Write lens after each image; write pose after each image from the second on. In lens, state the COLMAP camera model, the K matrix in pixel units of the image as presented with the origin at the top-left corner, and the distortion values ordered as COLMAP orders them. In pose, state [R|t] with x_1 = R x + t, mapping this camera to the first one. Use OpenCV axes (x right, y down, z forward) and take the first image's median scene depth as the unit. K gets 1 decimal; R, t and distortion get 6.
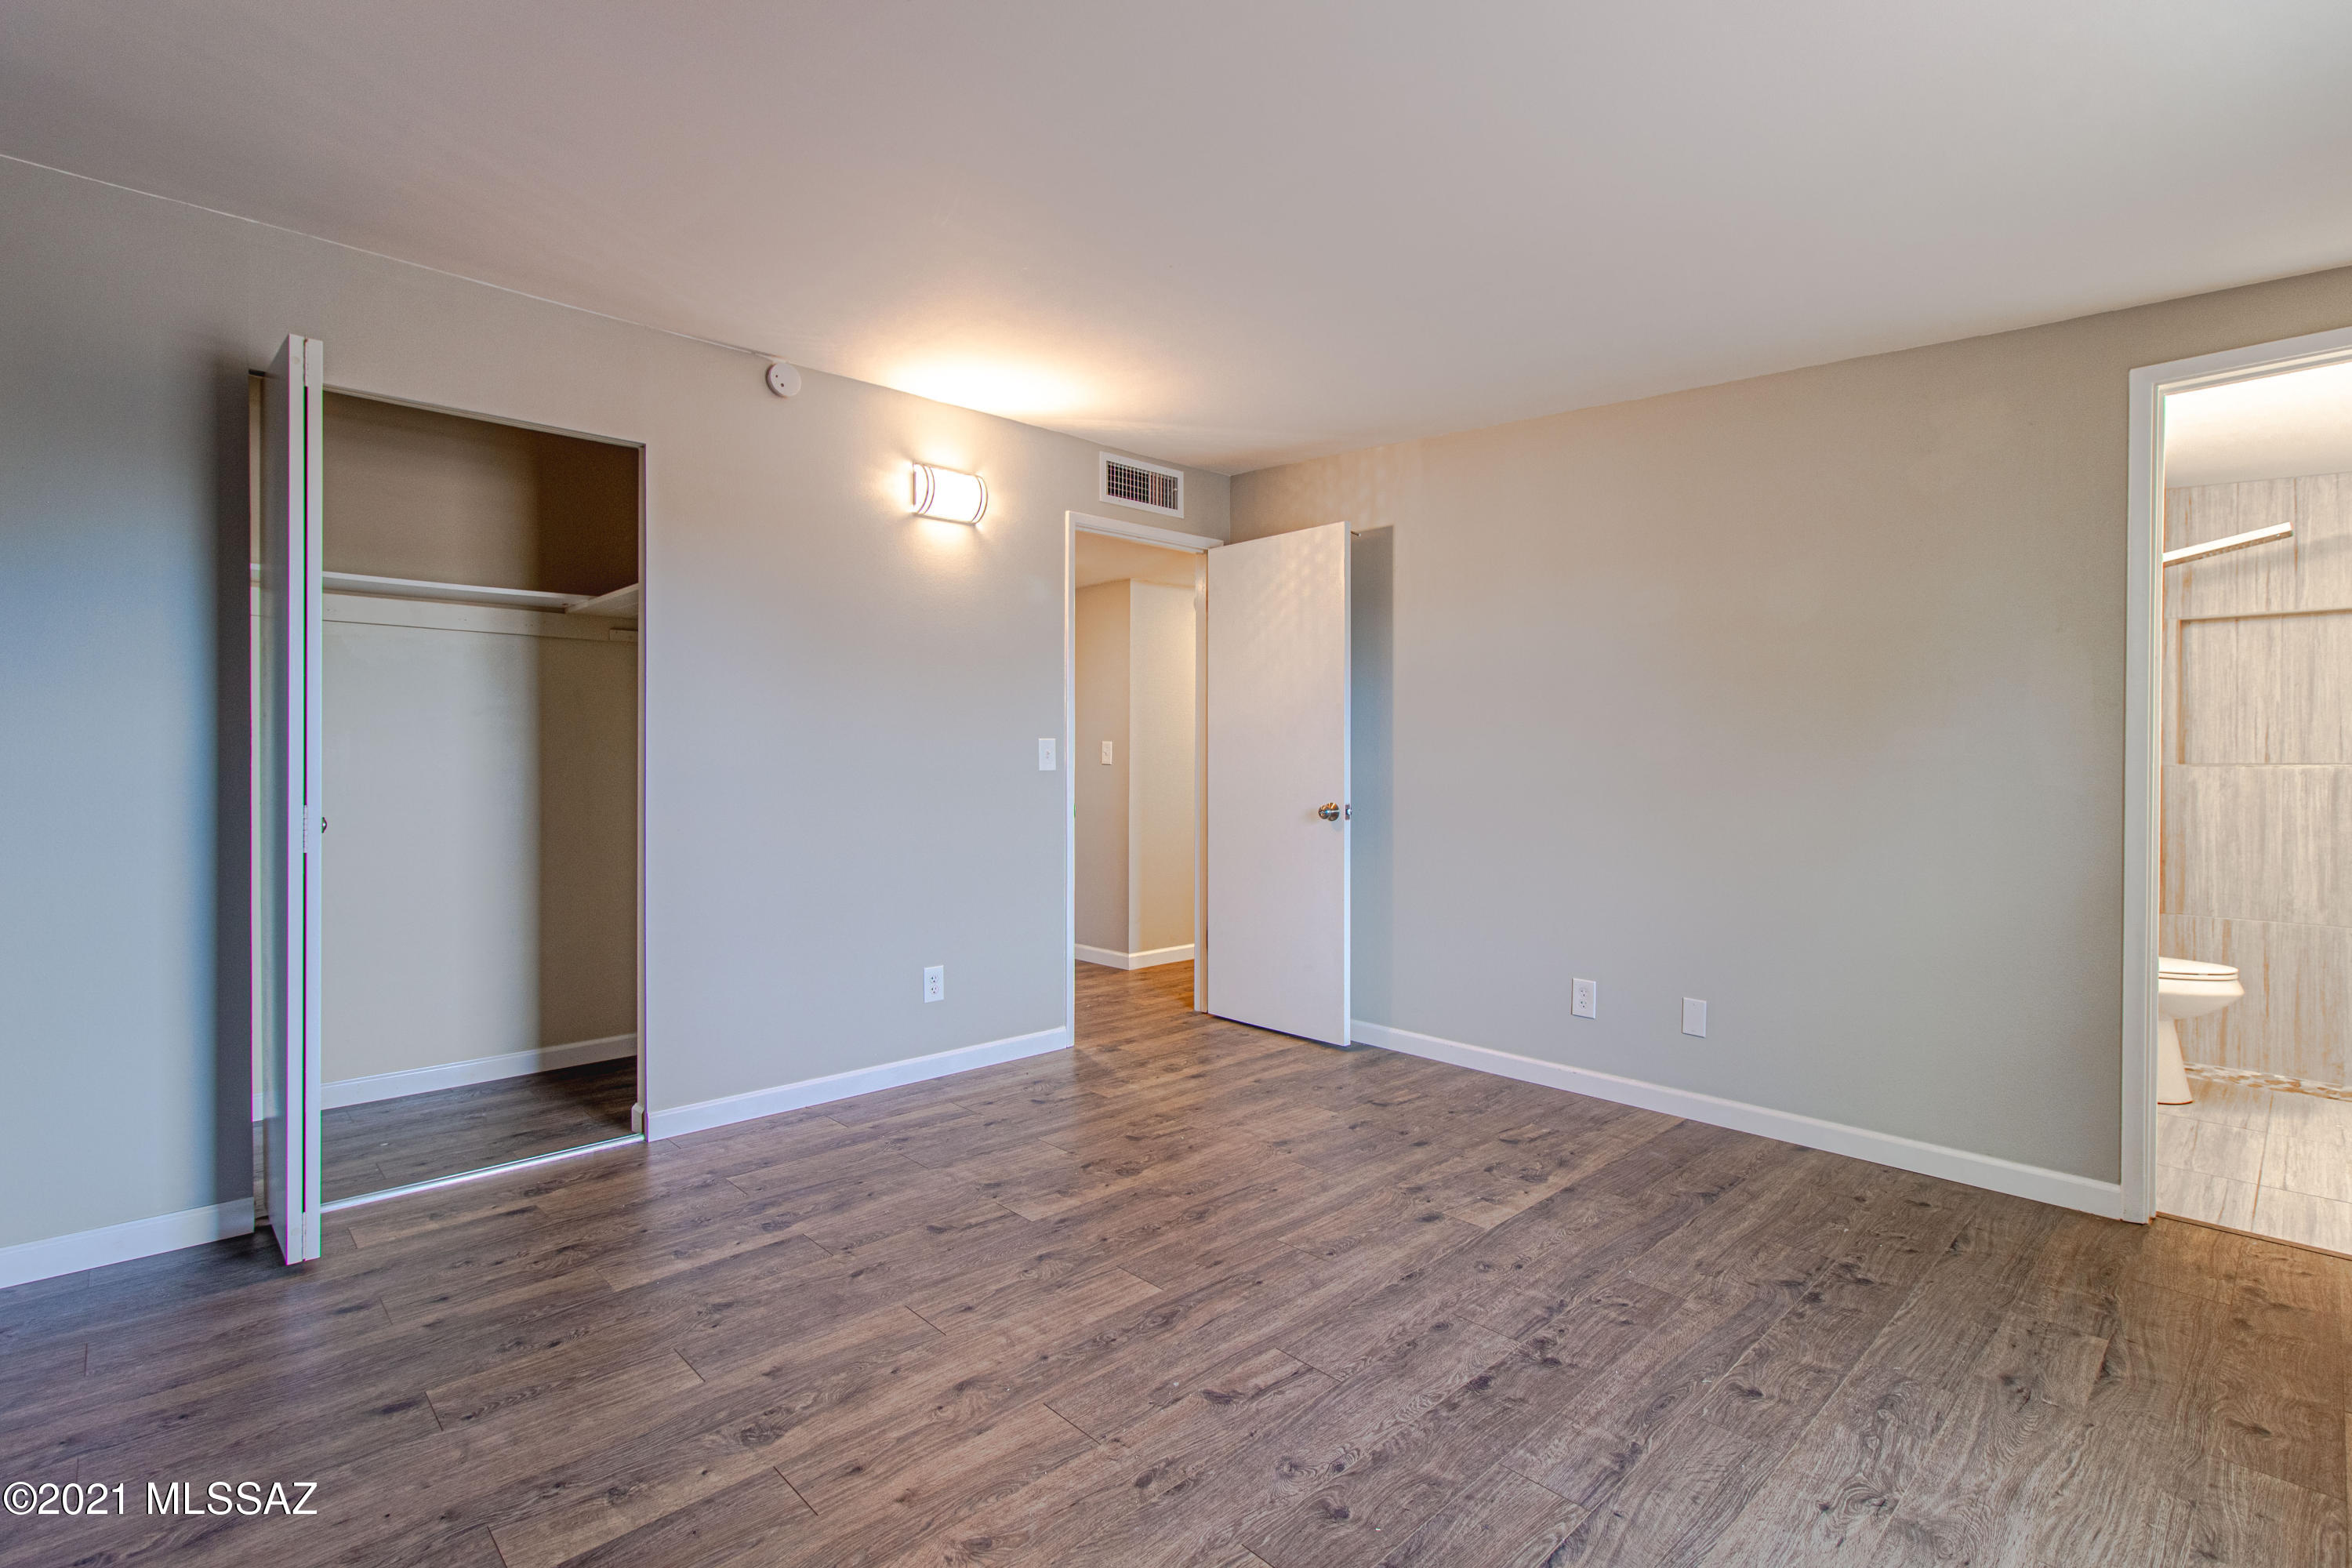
lens RADIAL K [[1093.5, 0, 1180.9], [0, 1093.5, 773.7], [0, 0, 1]] dist [-0.000941, 0.001285]
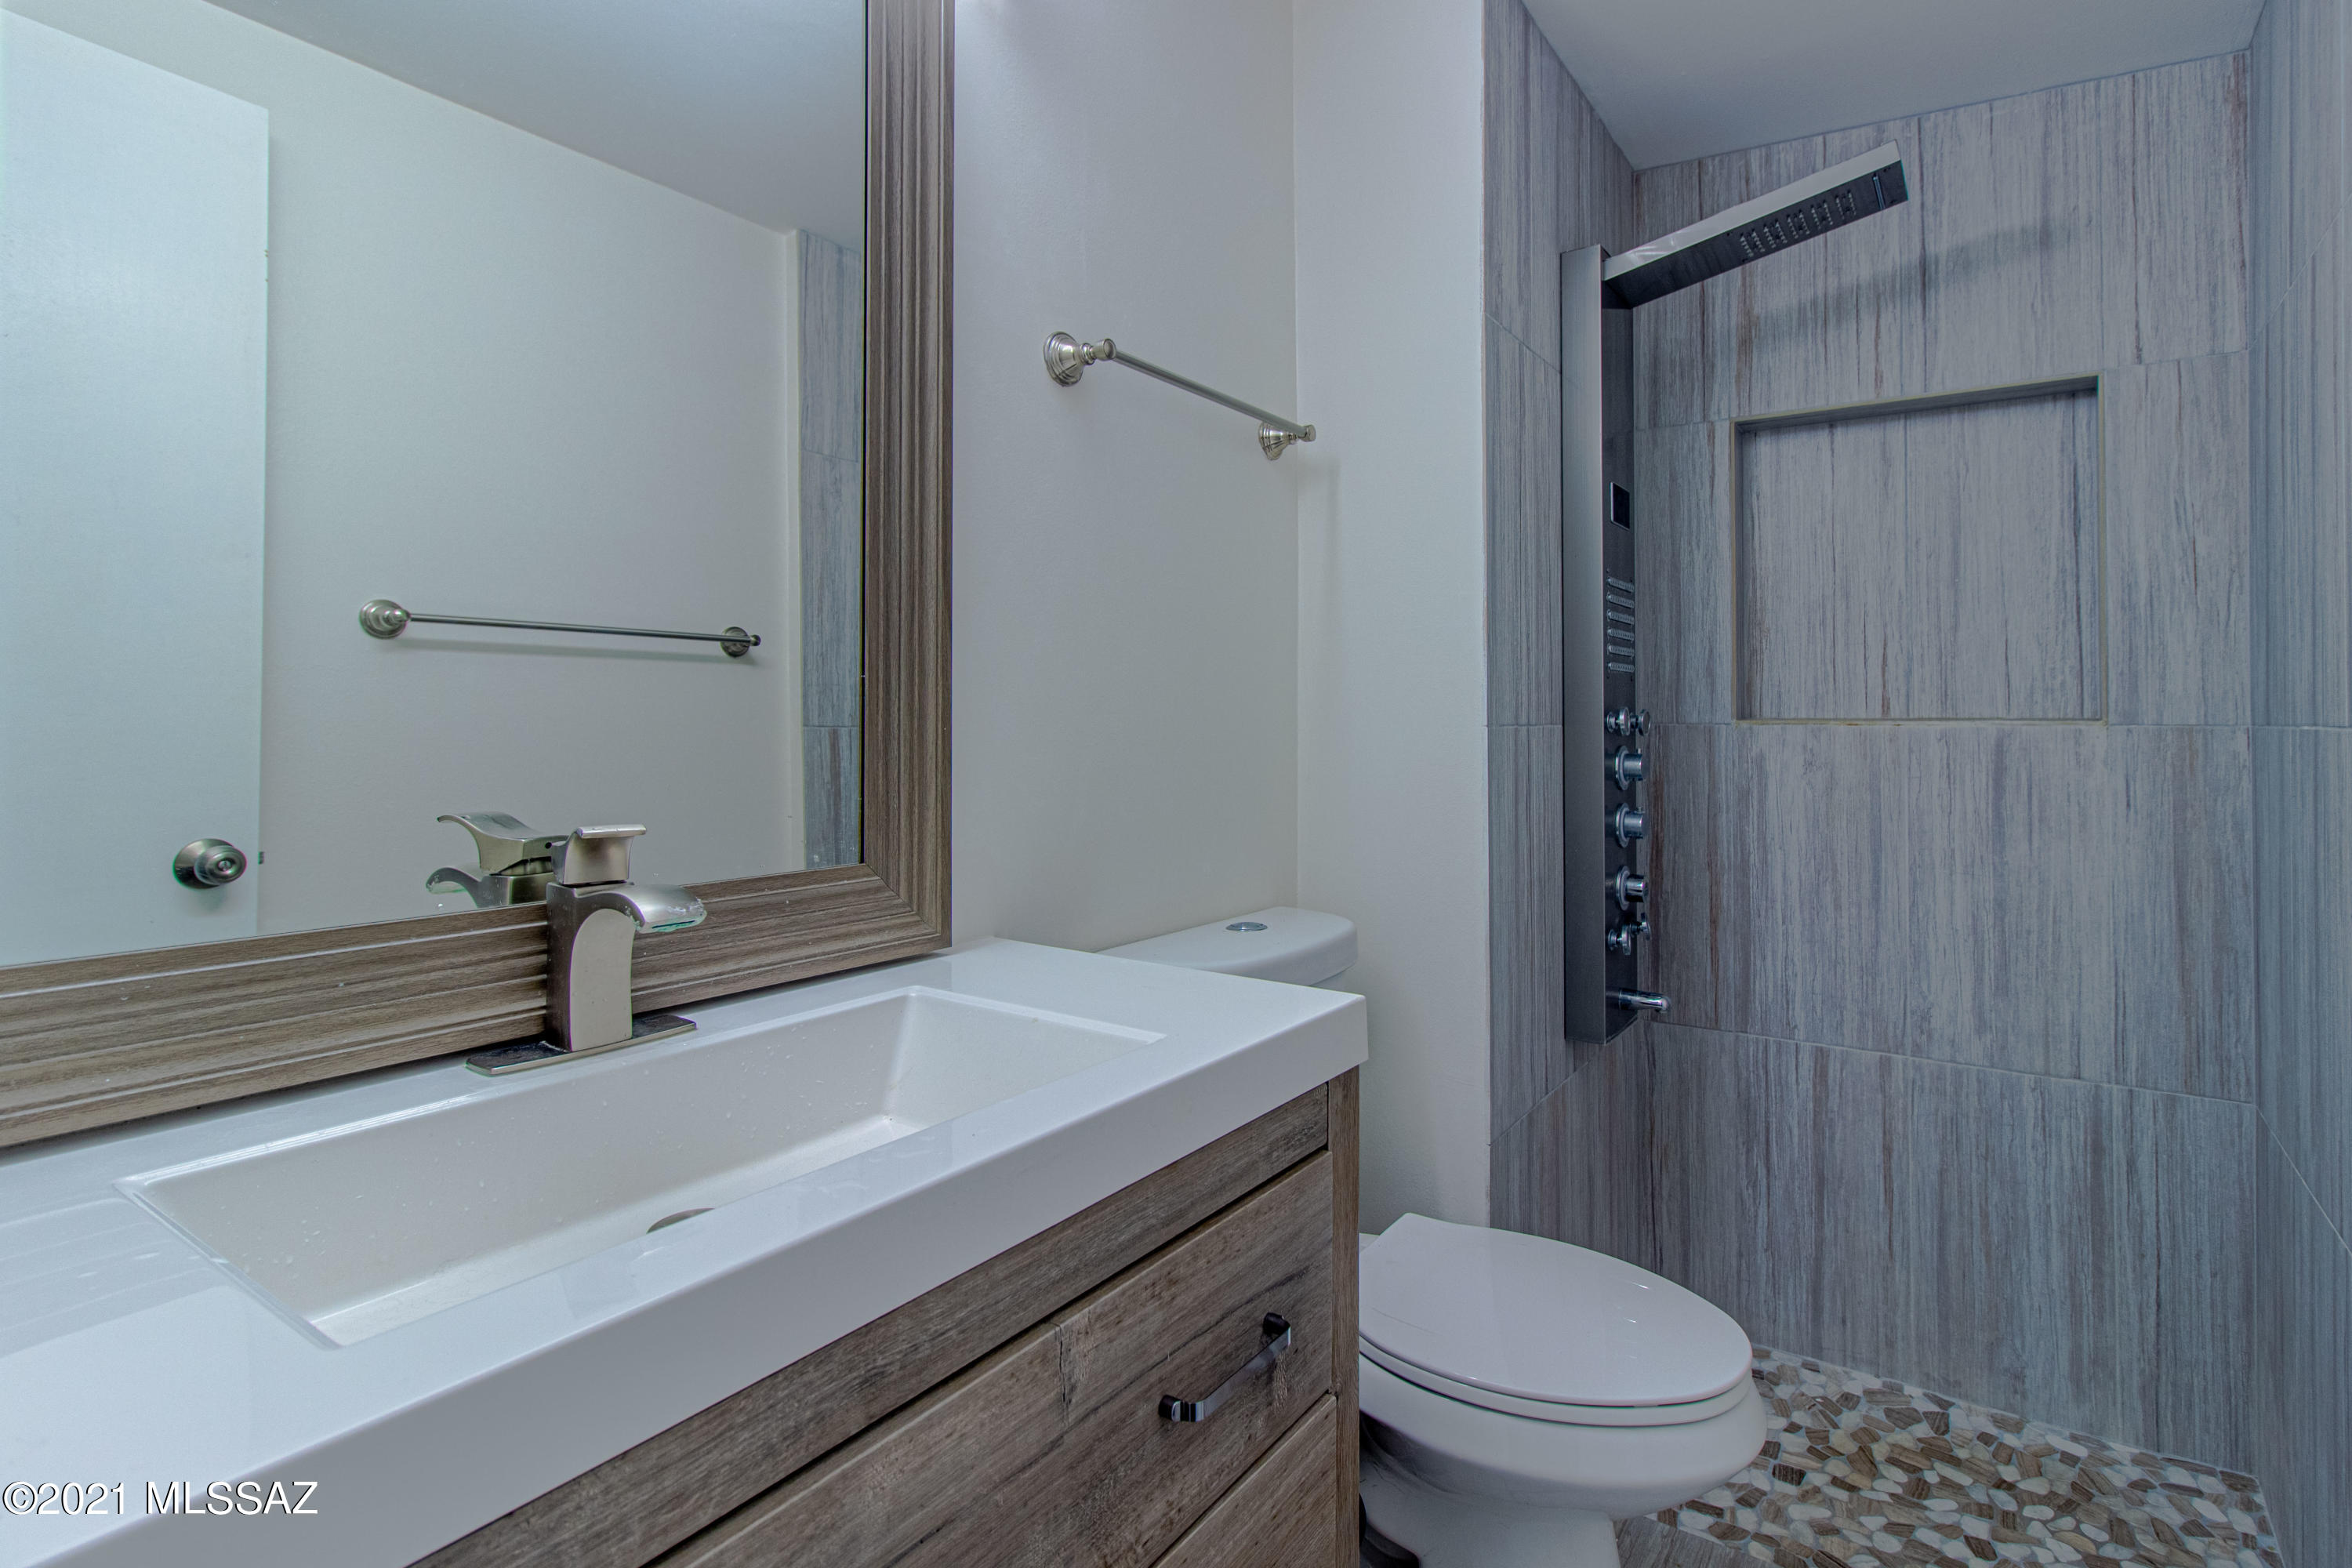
lens RADIAL K [[1093.5, 0, 1324.2], [0, 1093.5, 706.9], [0, 0, 1]] dist [-0.000941, 0.001285]
pose [[0.968571, 0.008988, 0.248575, 0.879460], [-0.001490, 0.999539, -0.030334, 0.000734], [-0.248733, 0.029010, 0.968138, 0.825130]]
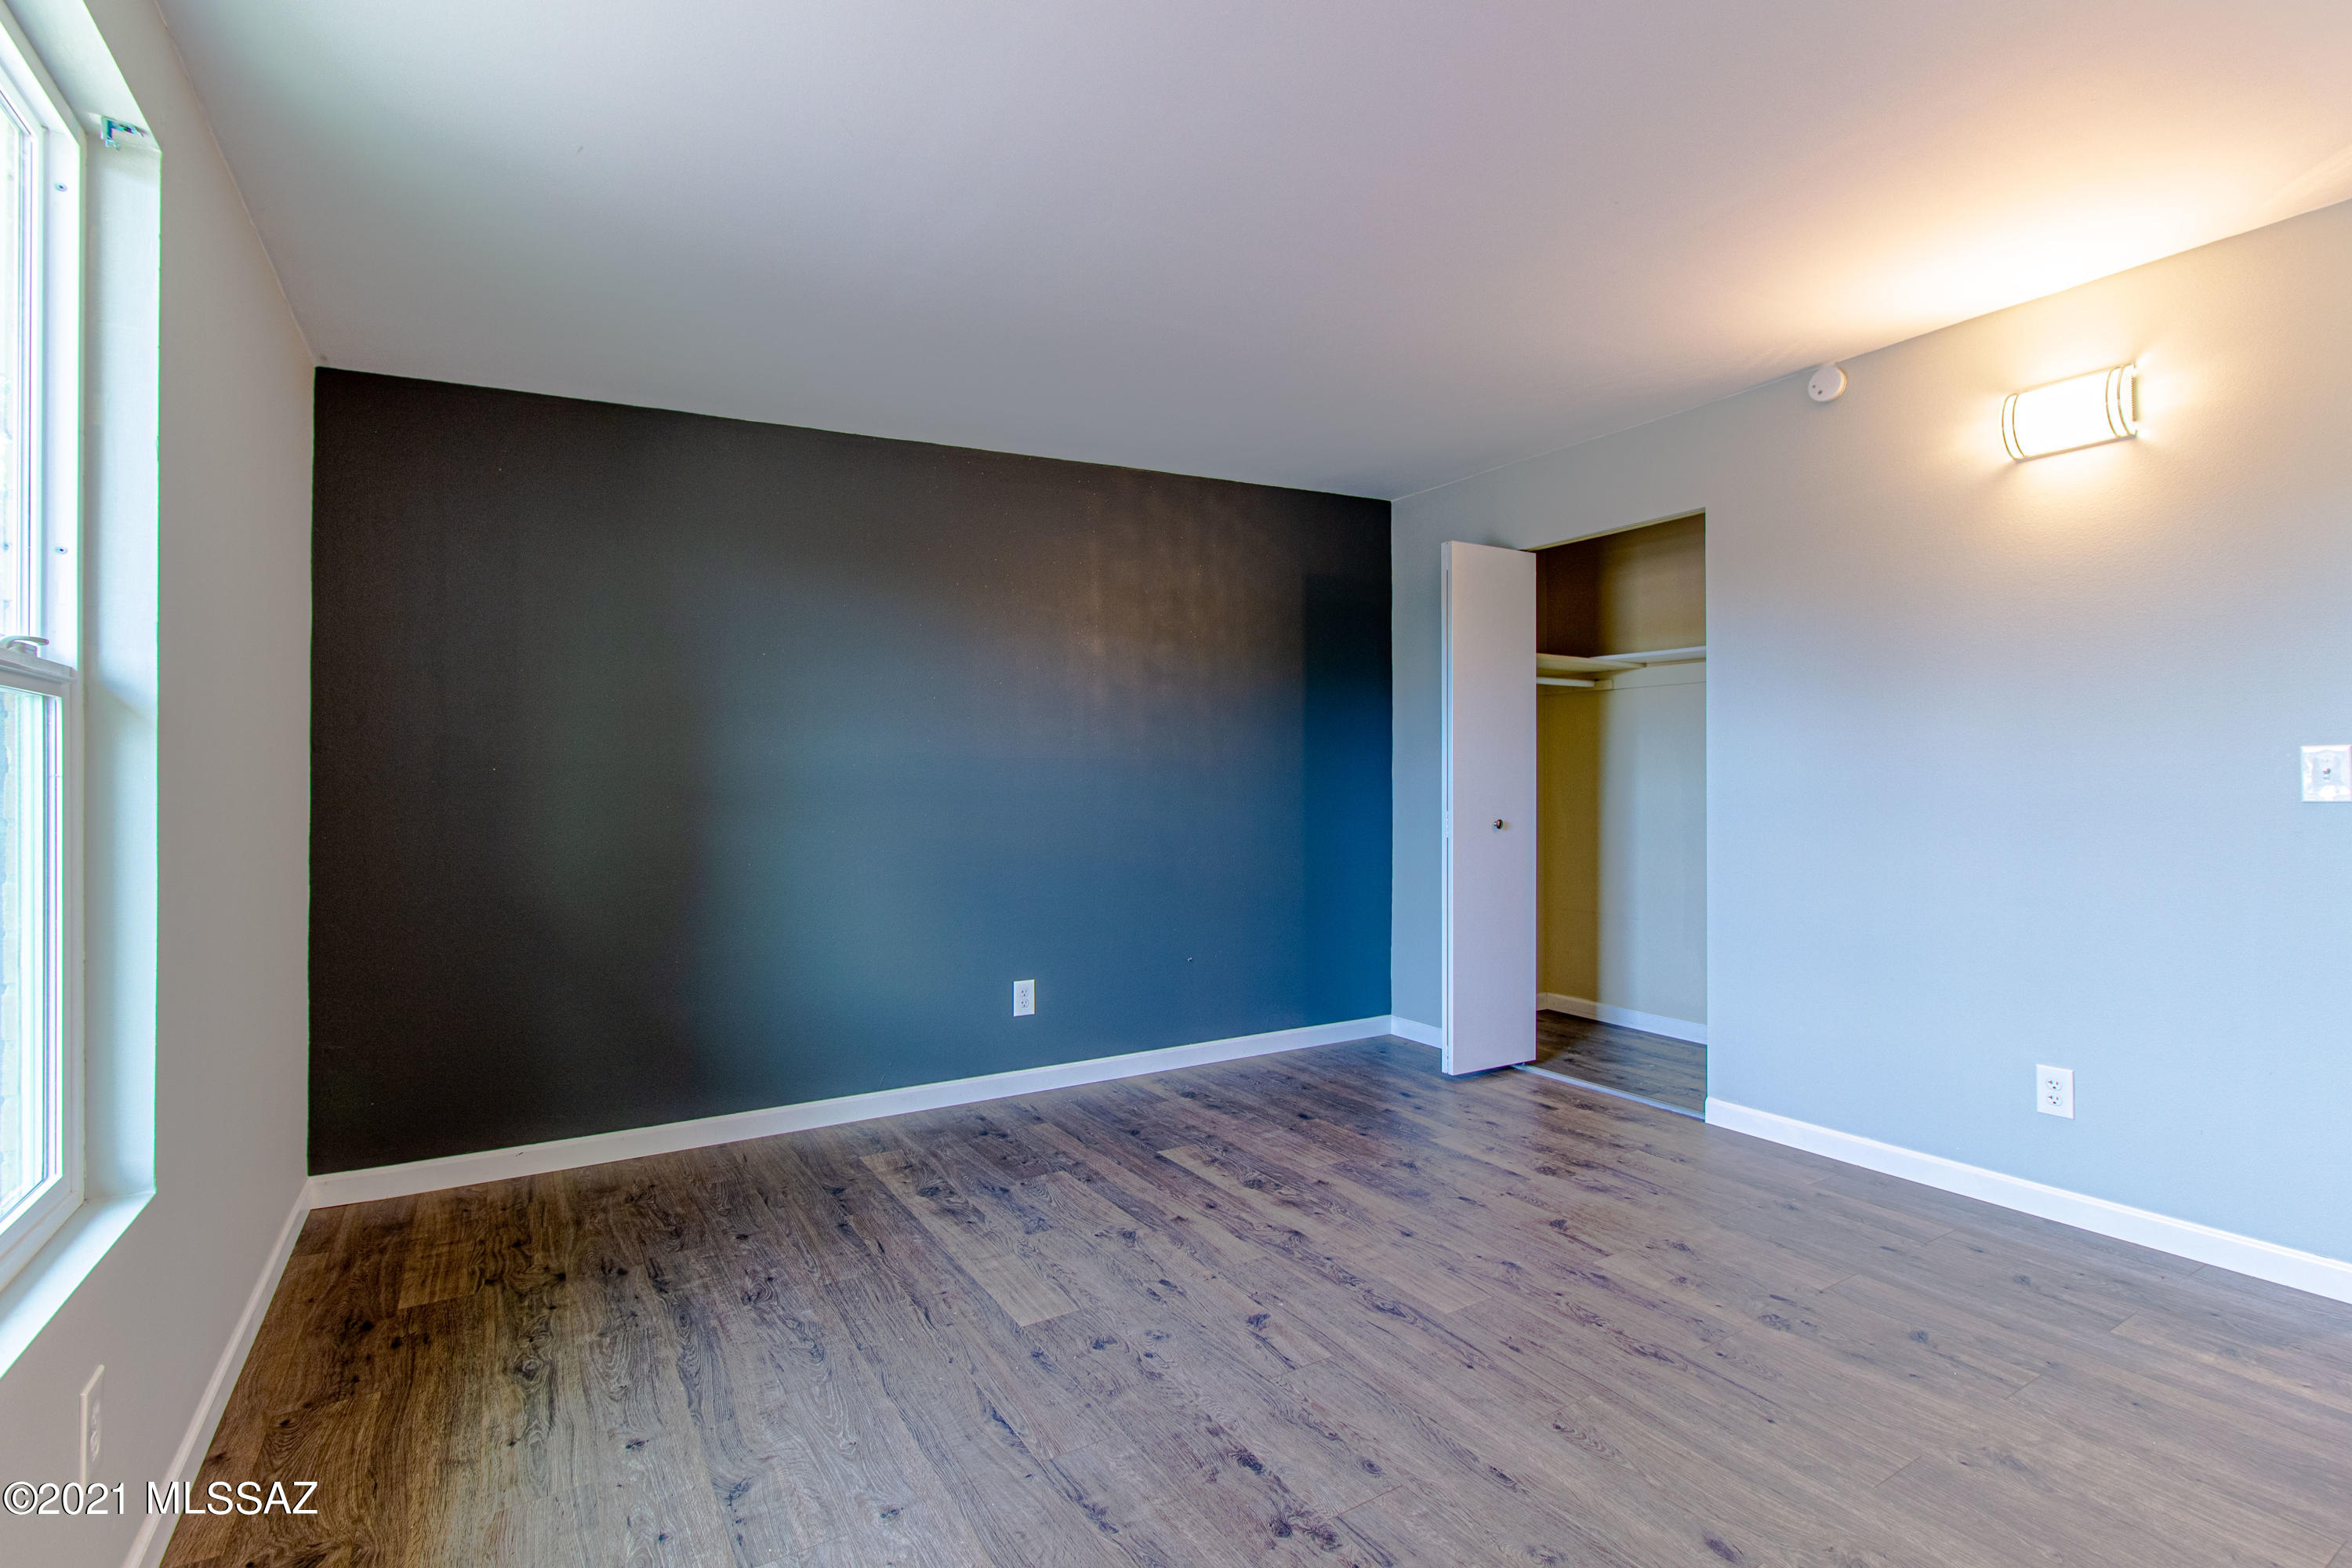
lens RADIAL K [[1093.5, 0, 1187.0], [0, 1093.5, 791.4], [0, 0, 1]] dist [-0.000941, 0.001285]
pose [[-0.198062, 0.002707, -0.980186, 0.740928], [-0.013897, 0.999888, 0.005570, -0.004988], [0.980091, 0.014725, -0.198002, 0.704312]]
